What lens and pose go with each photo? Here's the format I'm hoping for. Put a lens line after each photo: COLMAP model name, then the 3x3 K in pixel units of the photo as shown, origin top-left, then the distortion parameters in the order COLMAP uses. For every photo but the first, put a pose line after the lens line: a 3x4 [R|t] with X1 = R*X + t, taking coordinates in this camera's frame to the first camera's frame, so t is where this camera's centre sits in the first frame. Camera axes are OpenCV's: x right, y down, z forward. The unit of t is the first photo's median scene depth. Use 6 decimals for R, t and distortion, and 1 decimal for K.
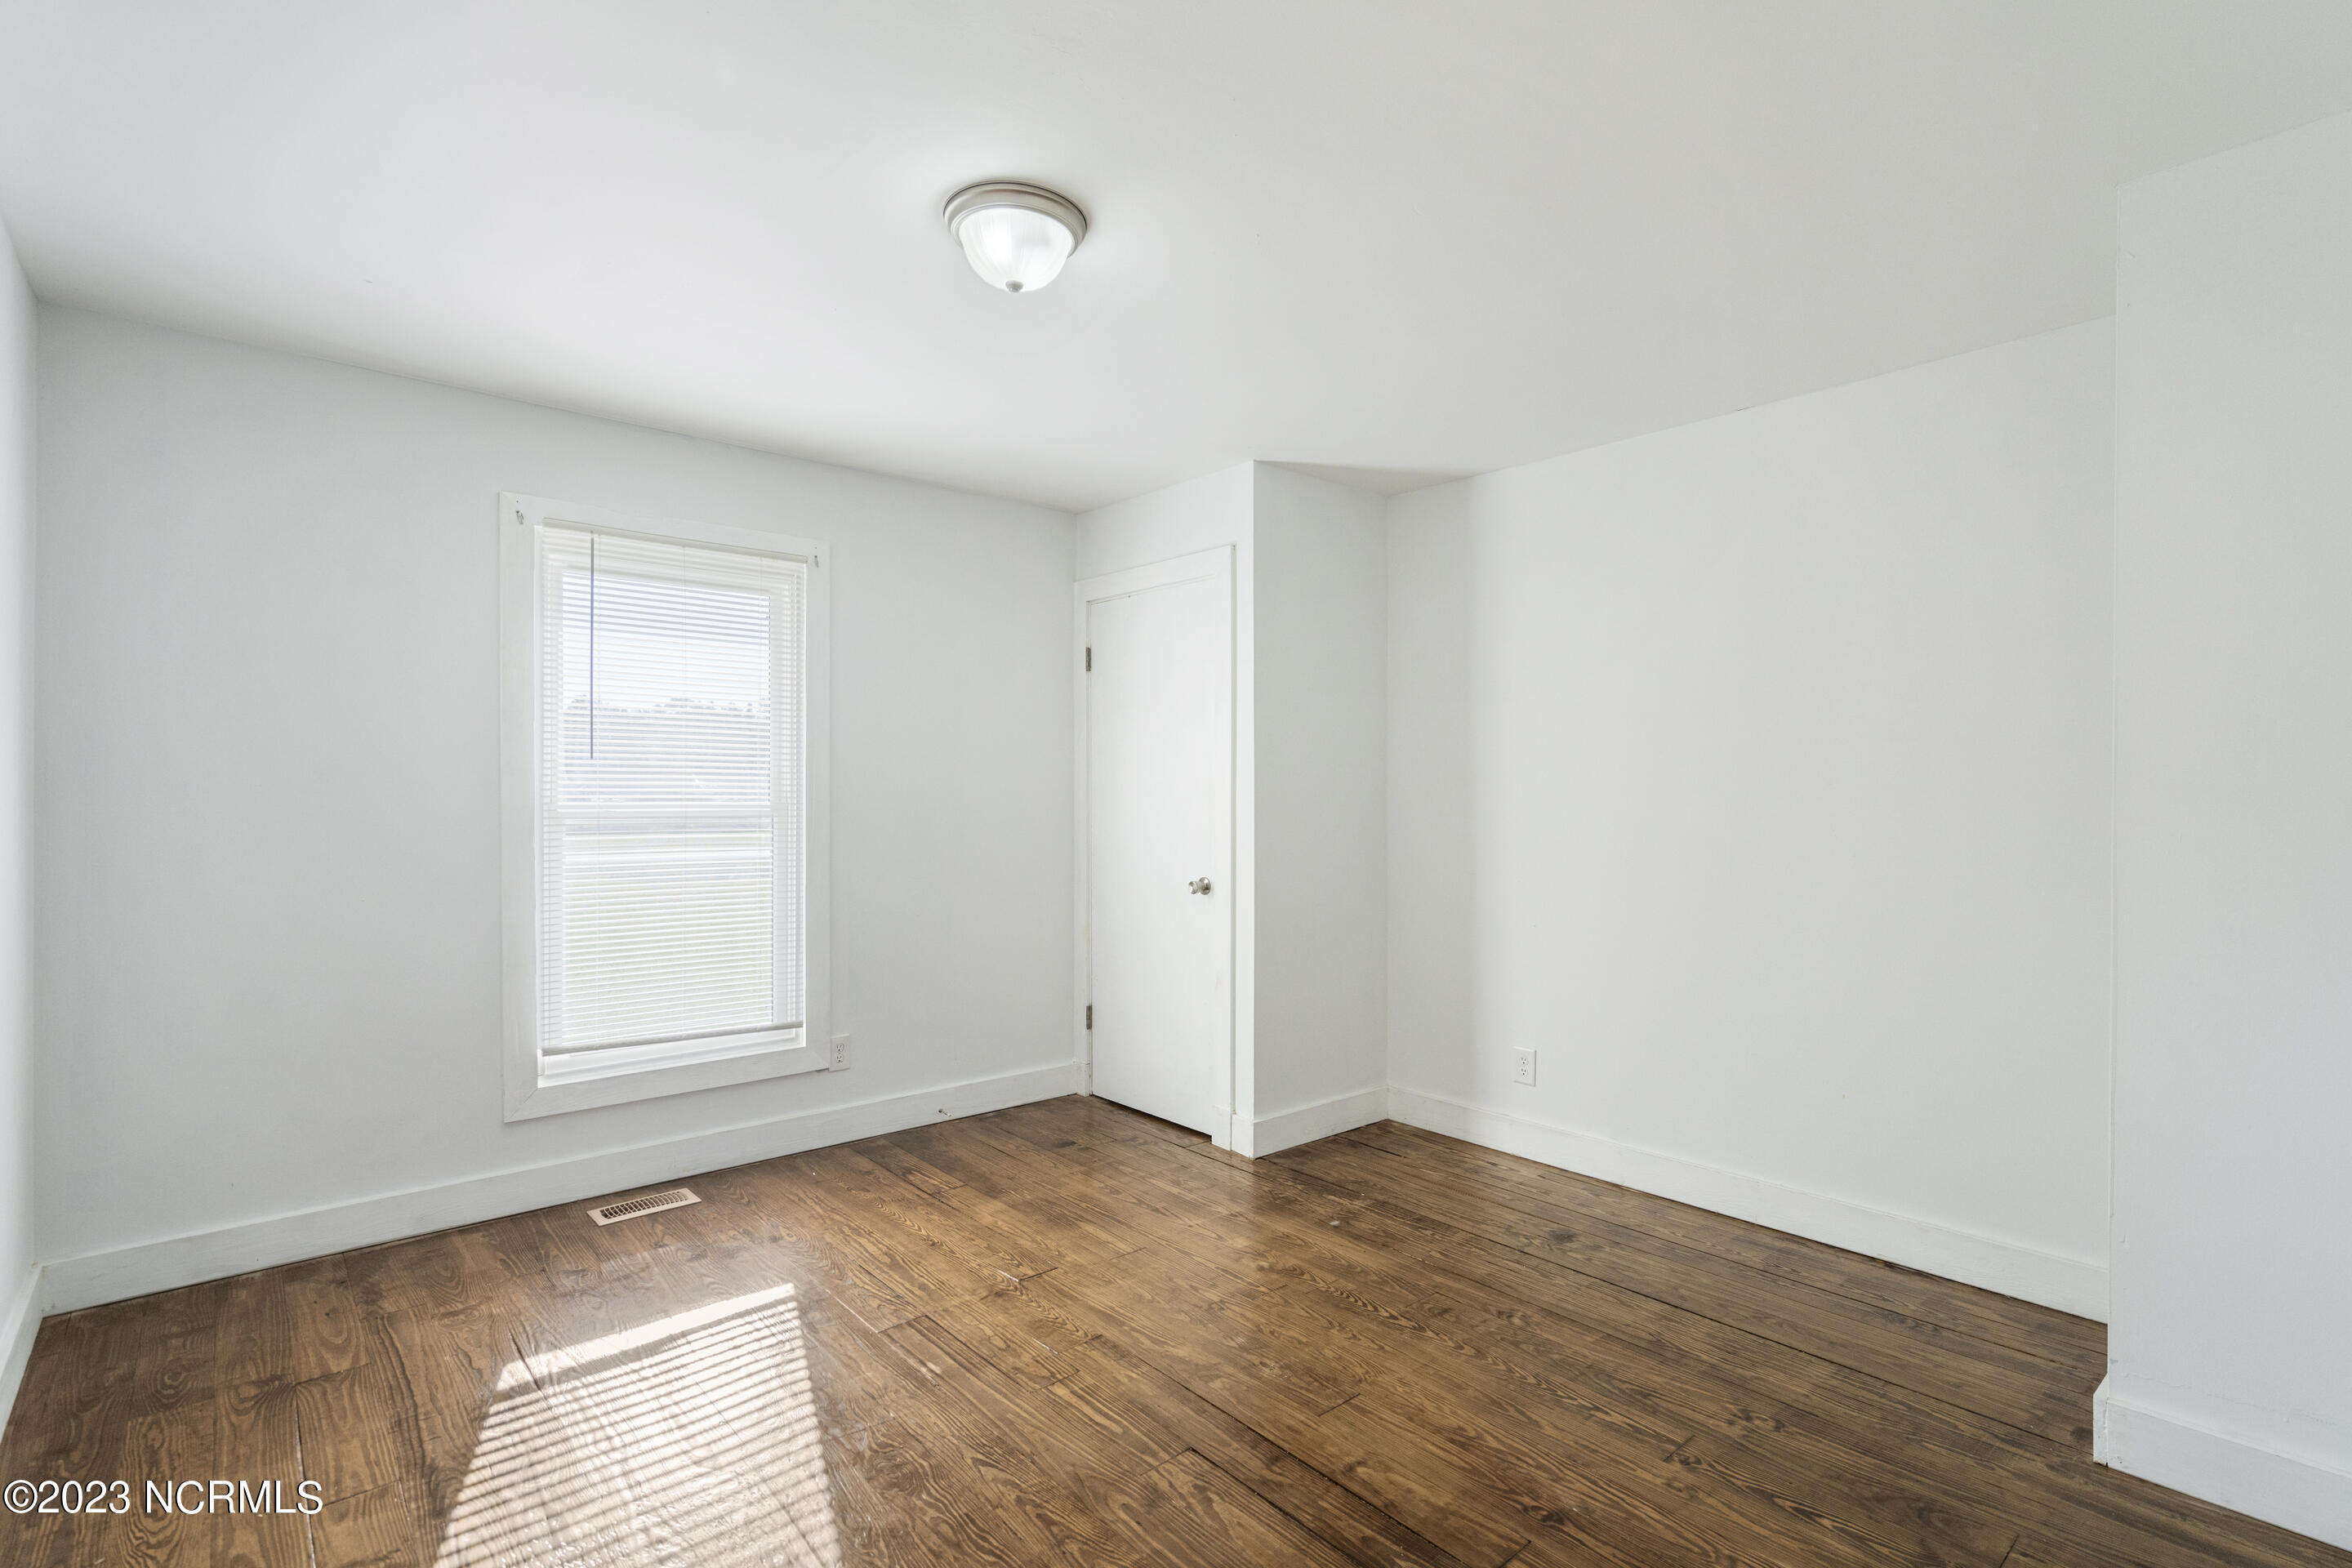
lens RADIAL K [[1072.7, 0, 1173.2], [0, 1072.7, 783.7], [0, 0, 1]] dist [0.002958, 0.000689]
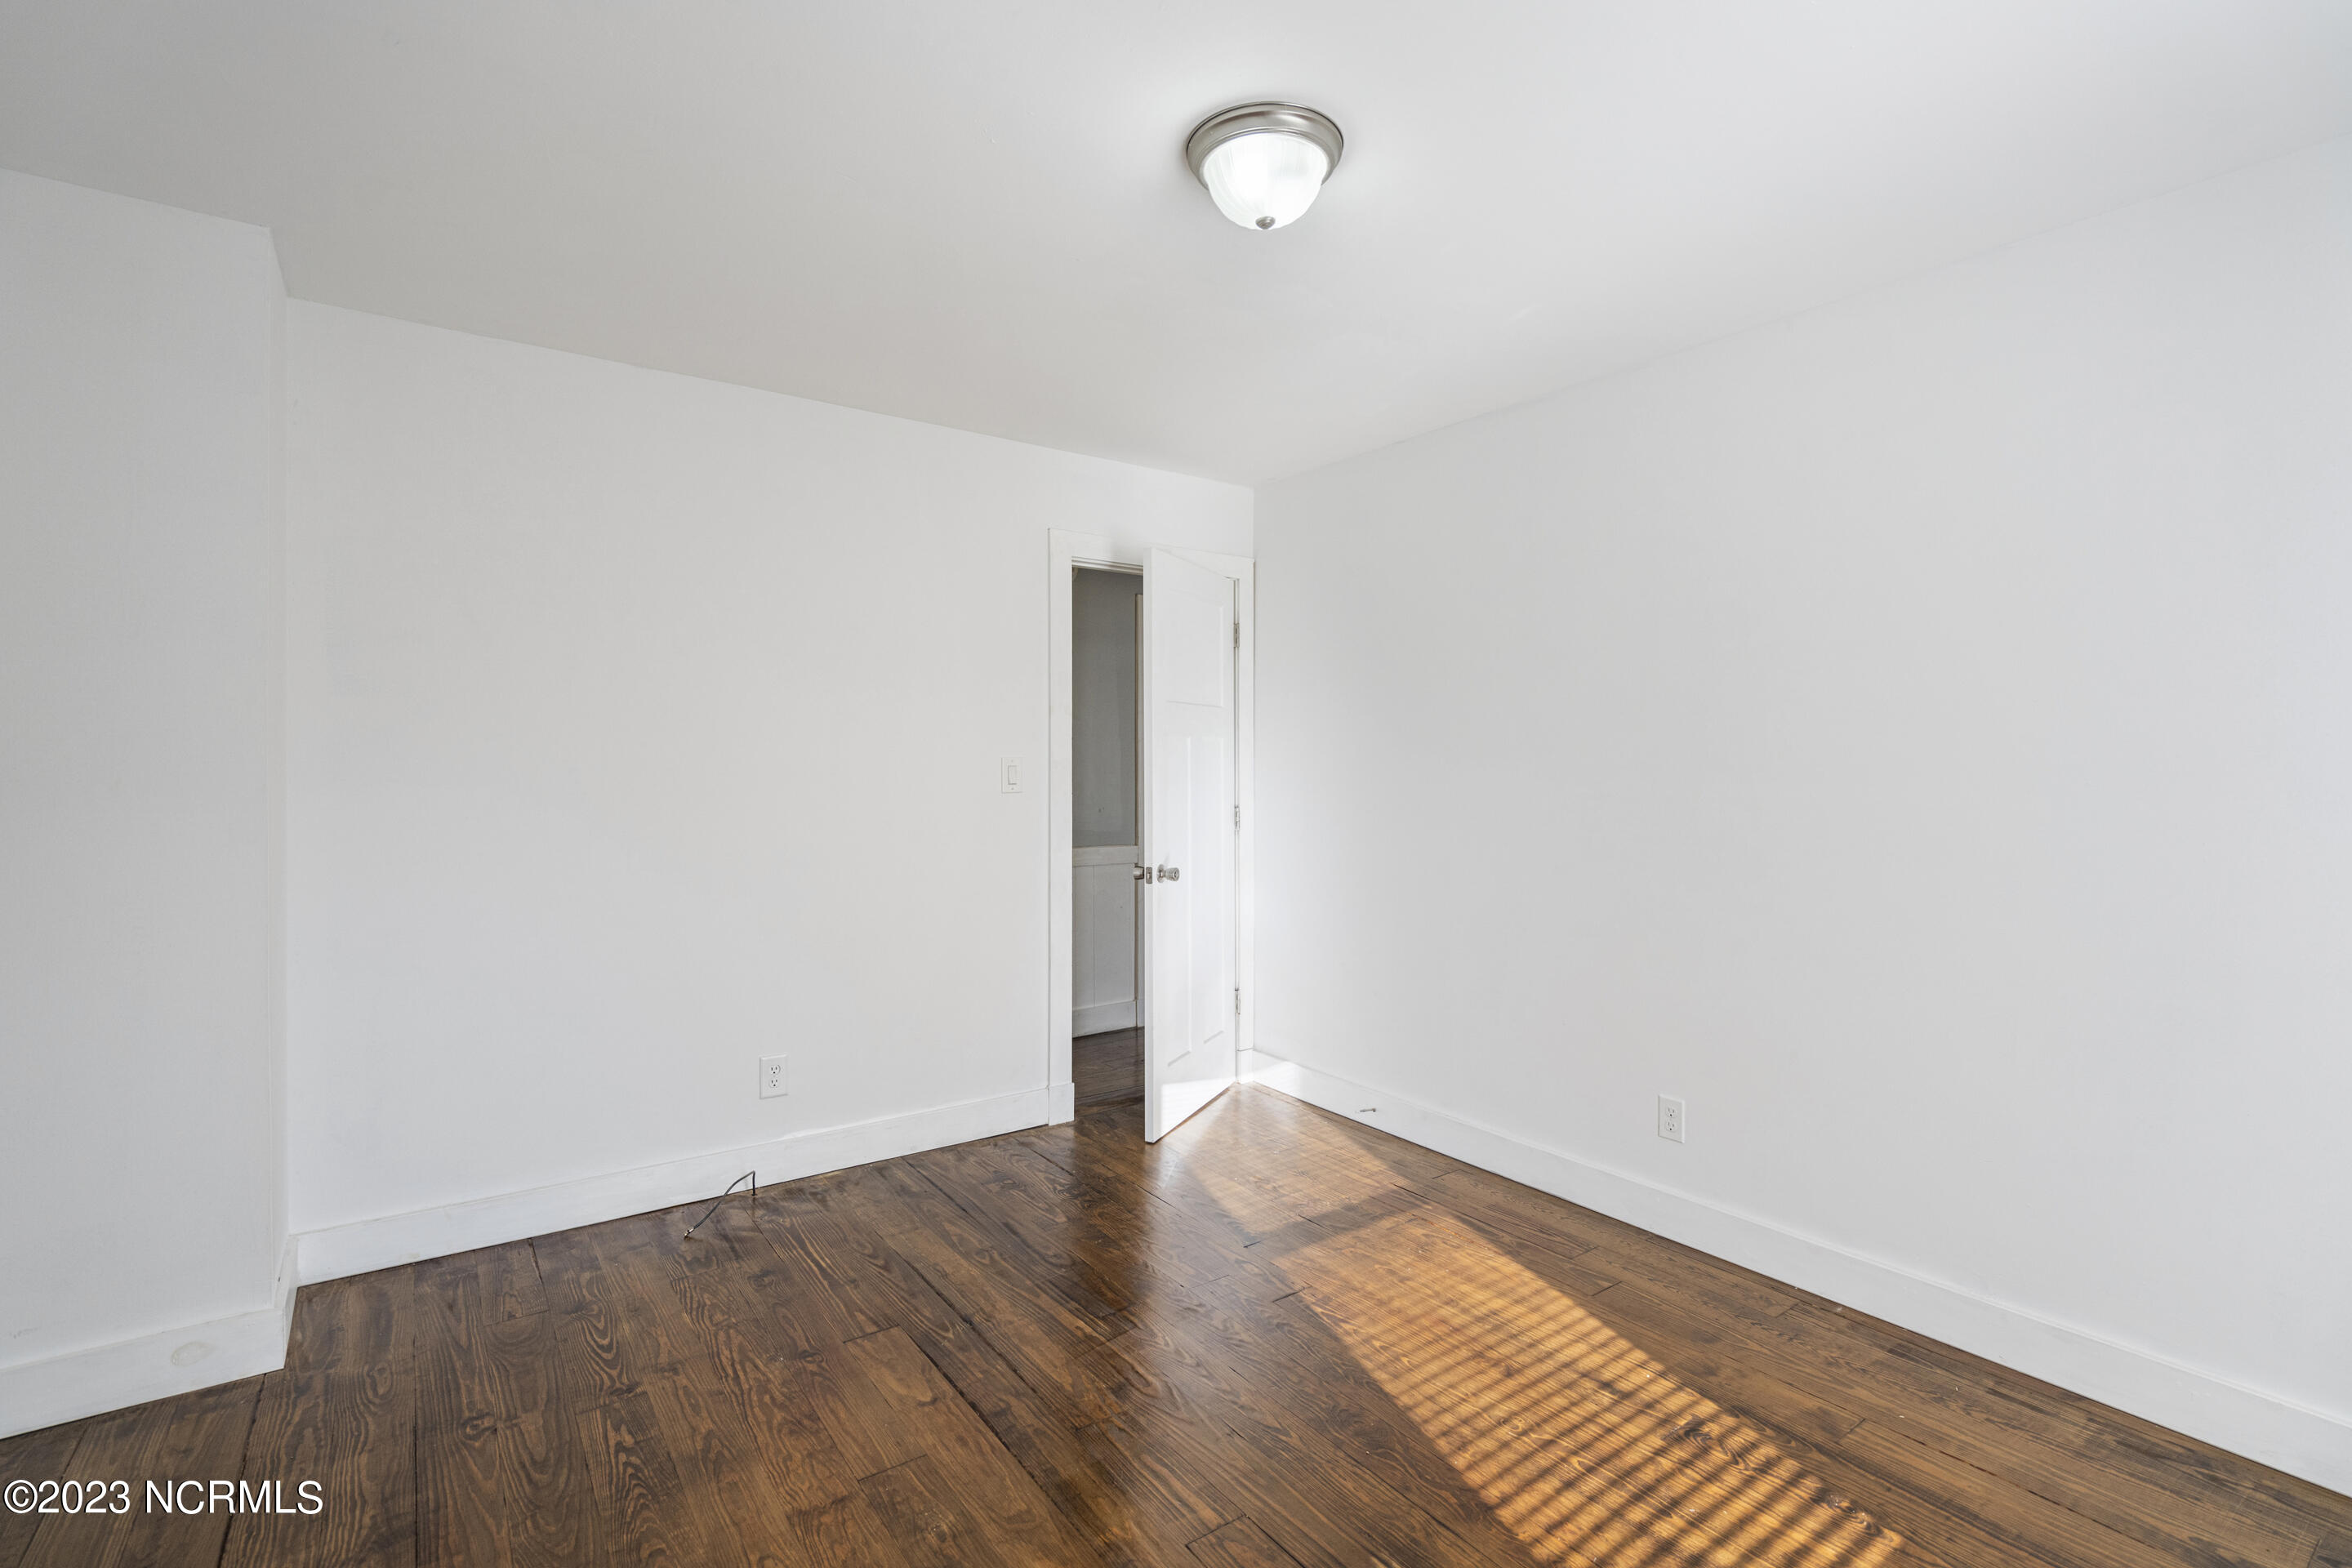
lens RADIAL K [[1072.7, 0, 1177.8], [0, 1072.7, 775.4], [0, 0, 1]] dist [0.002958, 0.000689]
pose [[-0.994909, -0.003023, 0.100729, -0.185521], [-0.001489, 0.999882, 0.015298, -0.006210], [-0.100763, 0.015070, -0.994796, 2.057500]]
